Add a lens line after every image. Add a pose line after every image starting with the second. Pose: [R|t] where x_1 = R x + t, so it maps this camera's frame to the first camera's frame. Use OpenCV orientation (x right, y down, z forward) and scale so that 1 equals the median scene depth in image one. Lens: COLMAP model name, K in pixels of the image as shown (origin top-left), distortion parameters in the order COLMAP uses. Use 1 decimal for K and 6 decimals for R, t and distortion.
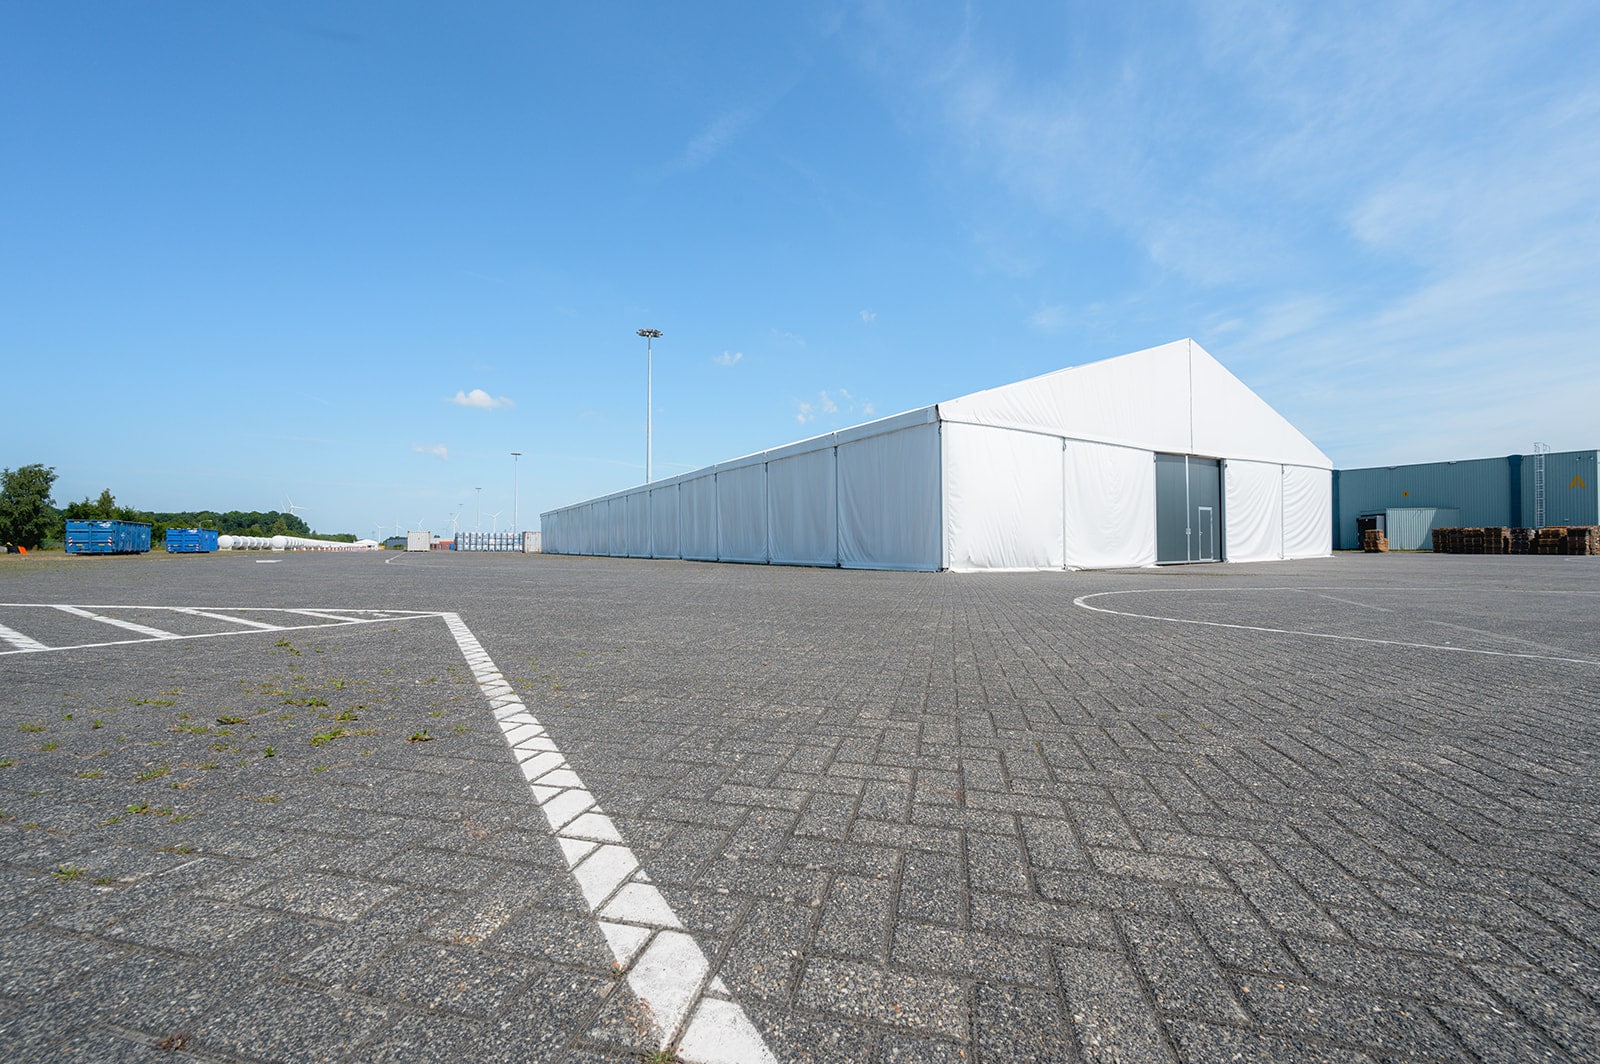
lens RADIAL K [[634.6, 0, 801.1], [0, 634.6, 532.8], [0, 0, 1]] dist [0.002589, -0.000001]
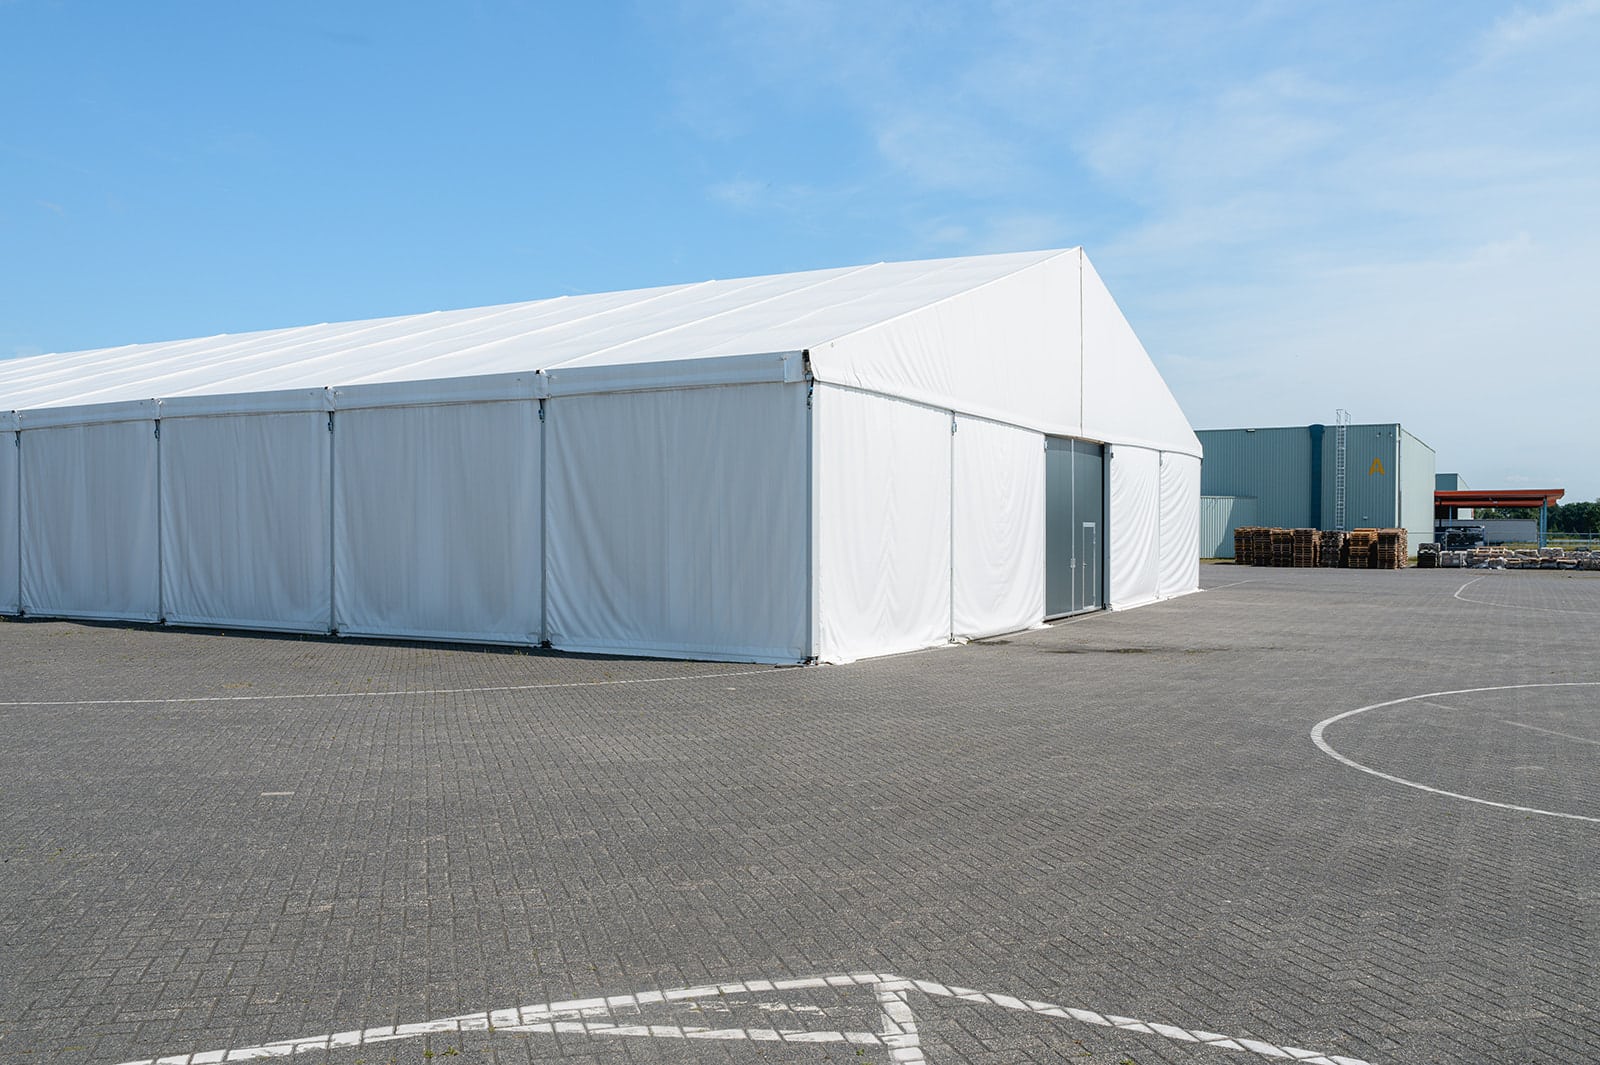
lens RADIAL K [[1303.5, 0, 804.4], [0, 1303.5, 529.4], [0, 0, 1]] dist [0.009728, 0.002448]
pose [[0.872076, 0.006618, 0.489326, -0.219782], [-0.015727, 0.999771, 0.014507, -0.046763], [-0.489118, -0.020347, 0.871980, 0.031737]]
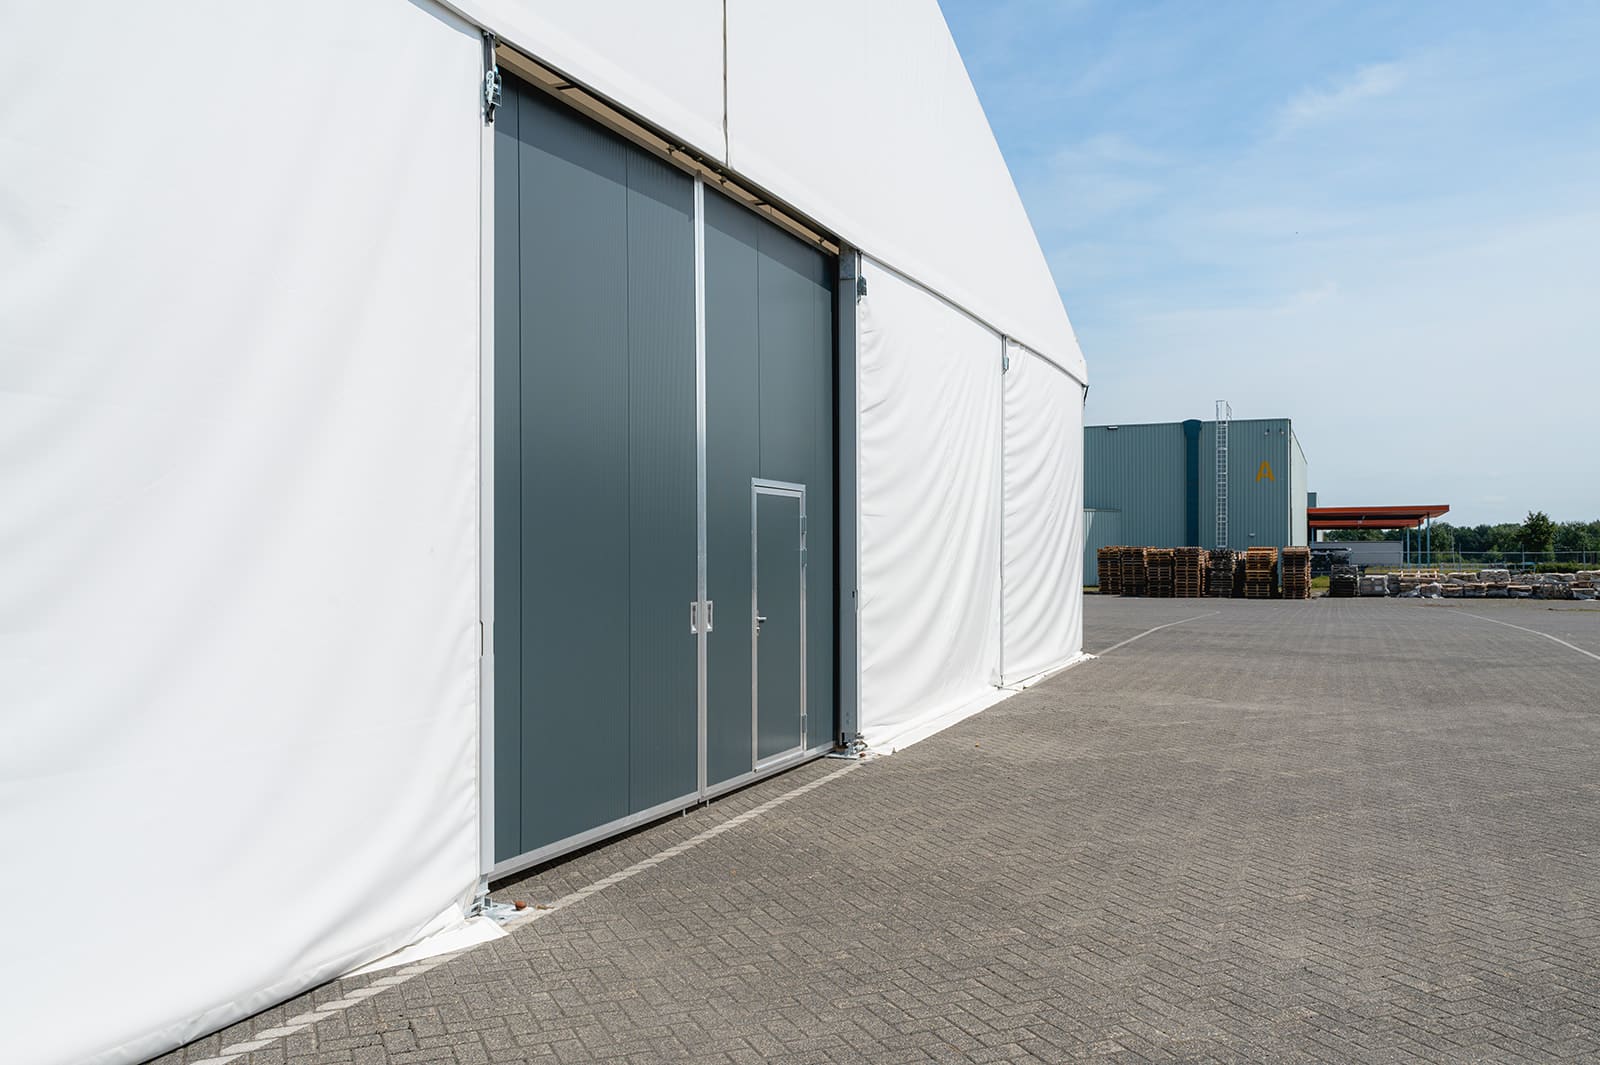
lens RADIAL K [[1303.5, 0, 798.5], [0, 1303.5, 536.2], [0, 0, 1]] dist [0.009728, 0.002448]
pose [[0.813355, 0.012557, 0.581632, 0.406919], [-0.012411, 0.999914, -0.004232, -0.021924], [-0.581635, -0.003777, 0.813441, 0.667778]]
